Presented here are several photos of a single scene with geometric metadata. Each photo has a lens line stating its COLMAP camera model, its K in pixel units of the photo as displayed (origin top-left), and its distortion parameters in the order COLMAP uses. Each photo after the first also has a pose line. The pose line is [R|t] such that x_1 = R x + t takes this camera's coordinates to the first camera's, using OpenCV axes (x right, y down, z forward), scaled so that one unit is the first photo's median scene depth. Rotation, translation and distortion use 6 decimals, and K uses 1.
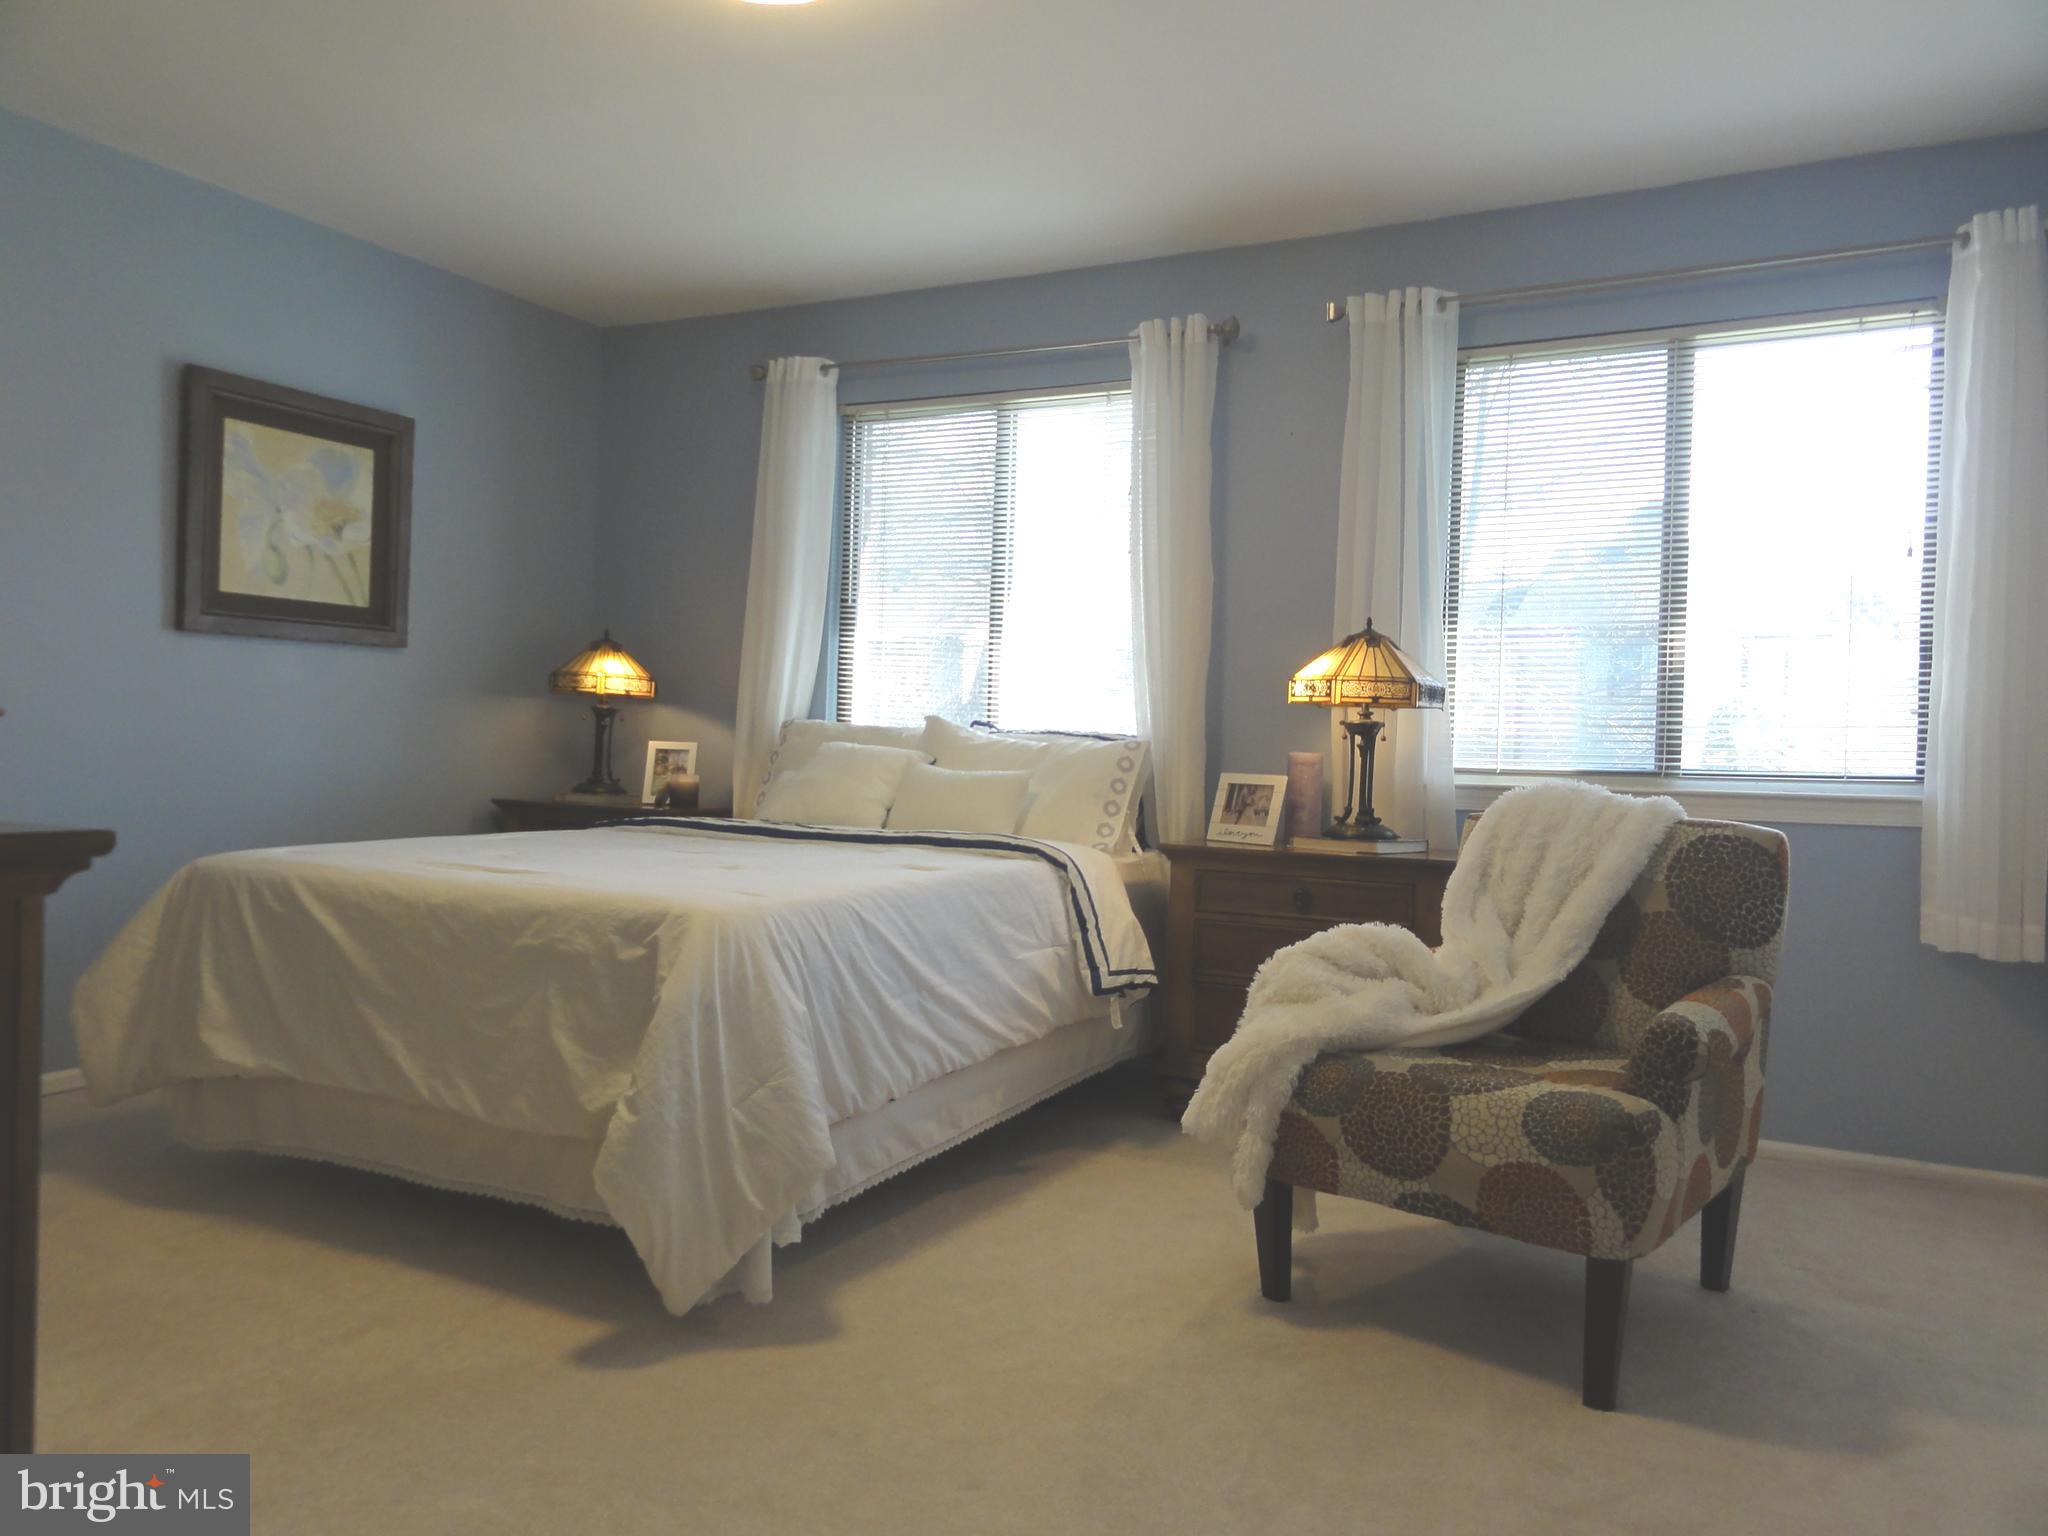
lens RADIAL K [[1445.4, 0, 1019.2], [0, 1445.4, 762.4], [0, 0, 1]] dist [-0.002085, 0.003881]
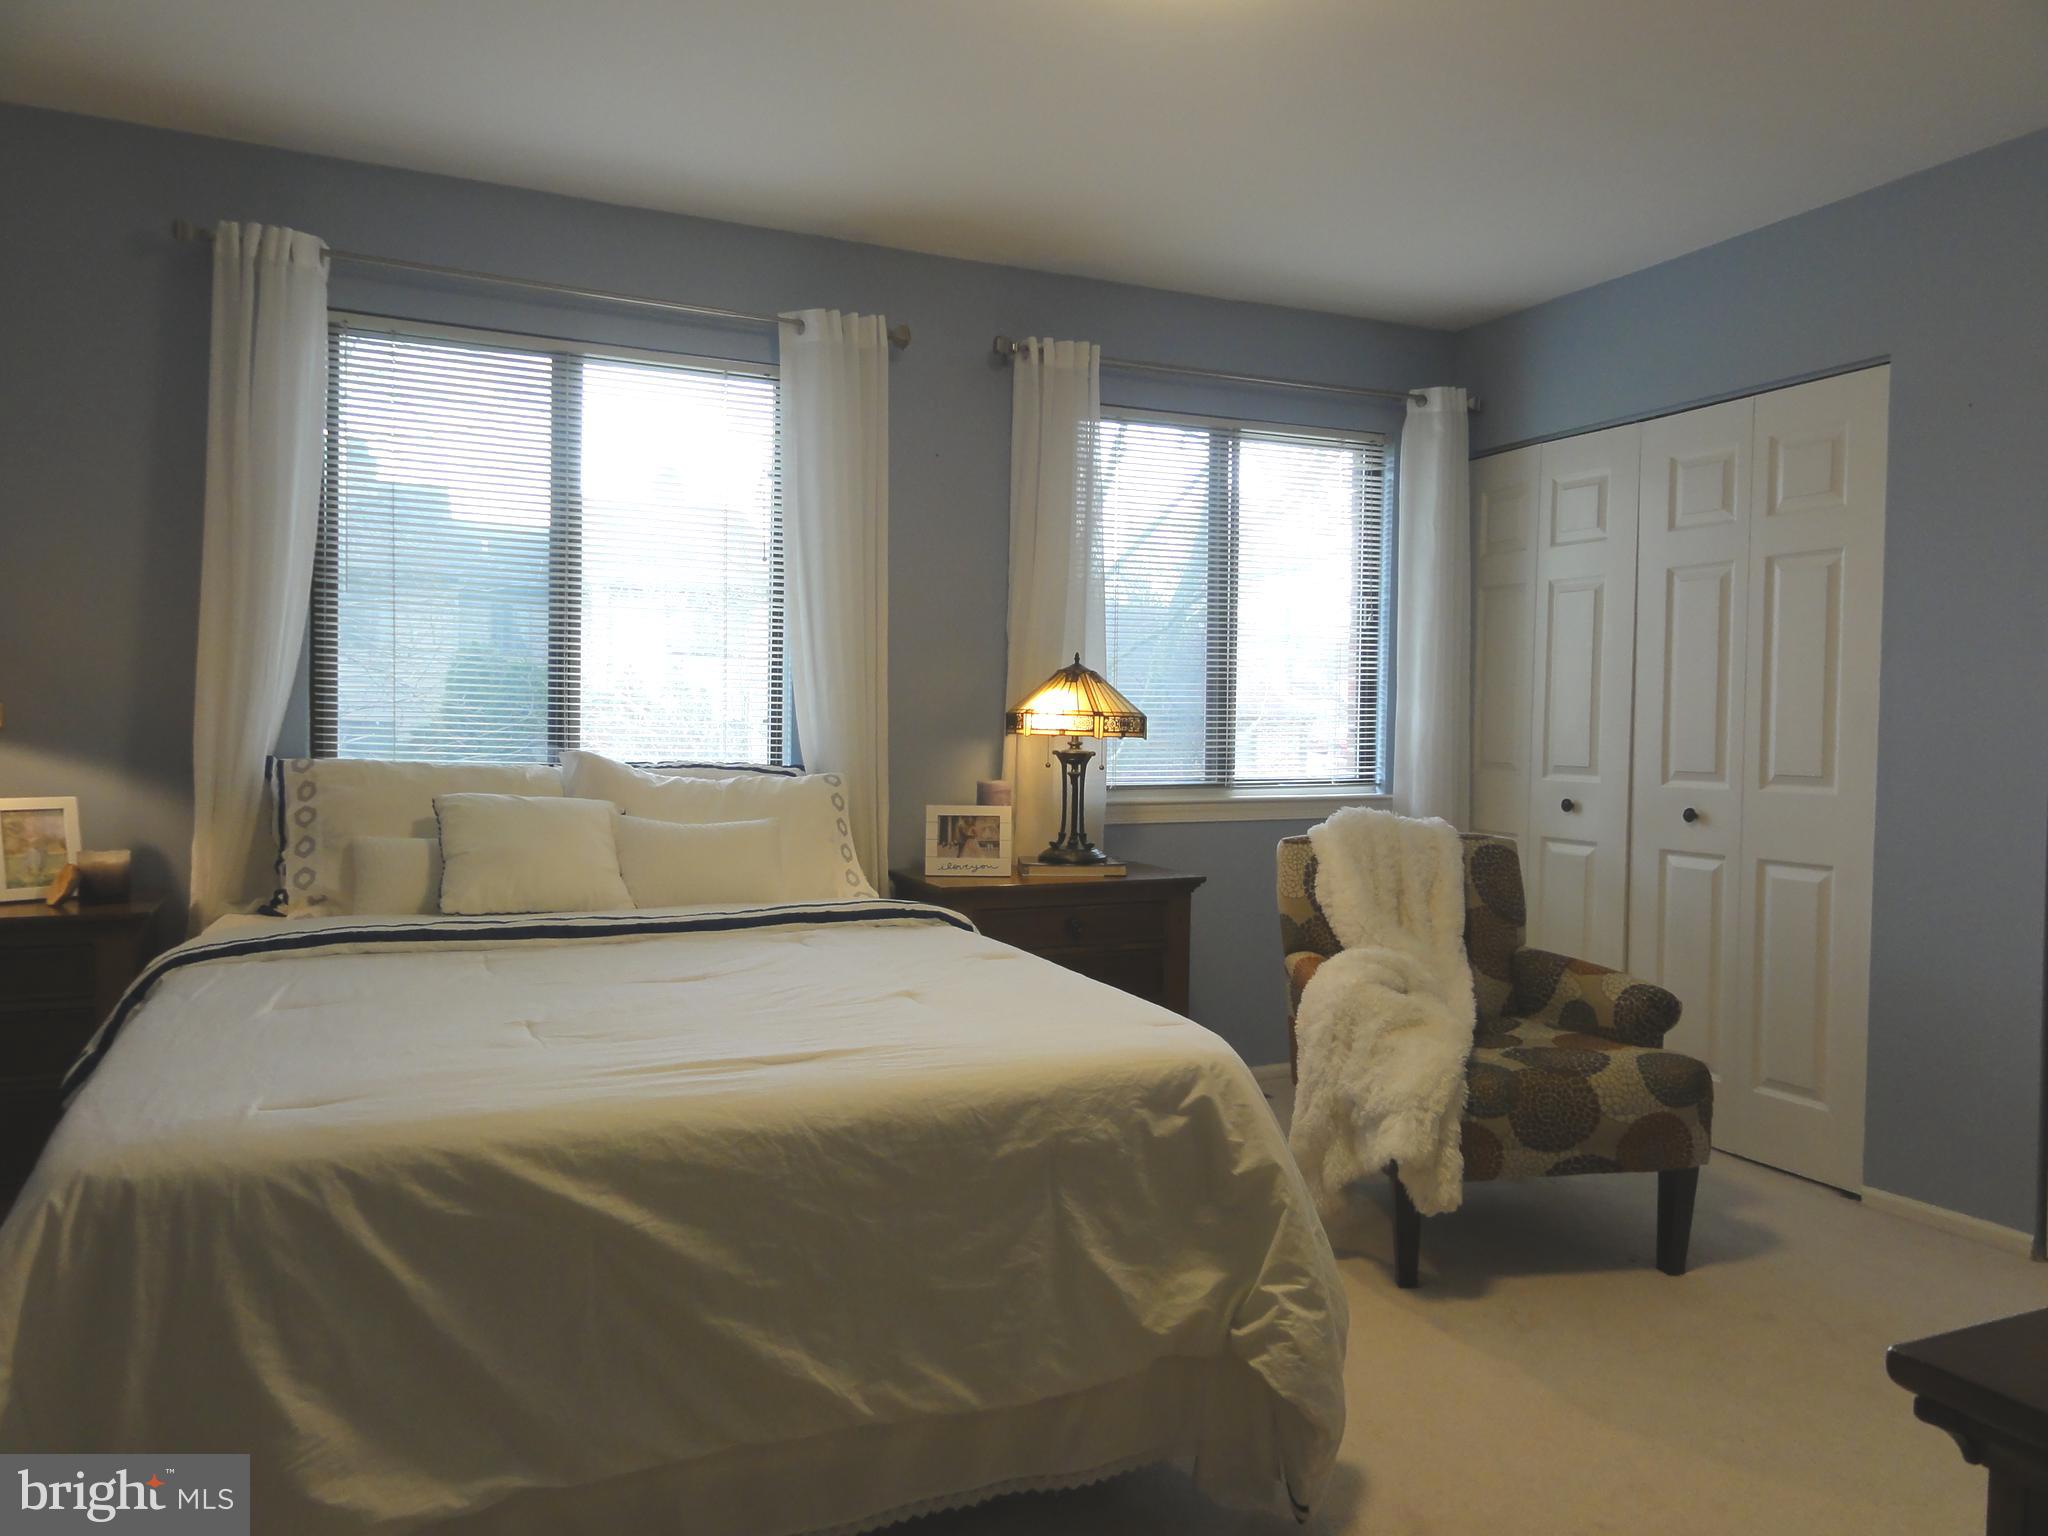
lens RADIAL K [[1445.4, 0, 1019.4], [0, 1445.4, 770.3], [0, 0, 1]] dist [-0.002085, 0.003881]
pose [[0.614116, -0.051131, 0.787558, -0.619790], [0.012767, 0.998412, 0.054865, -0.072748], [-0.789113, -0.023639, 0.613793, 0.379034]]
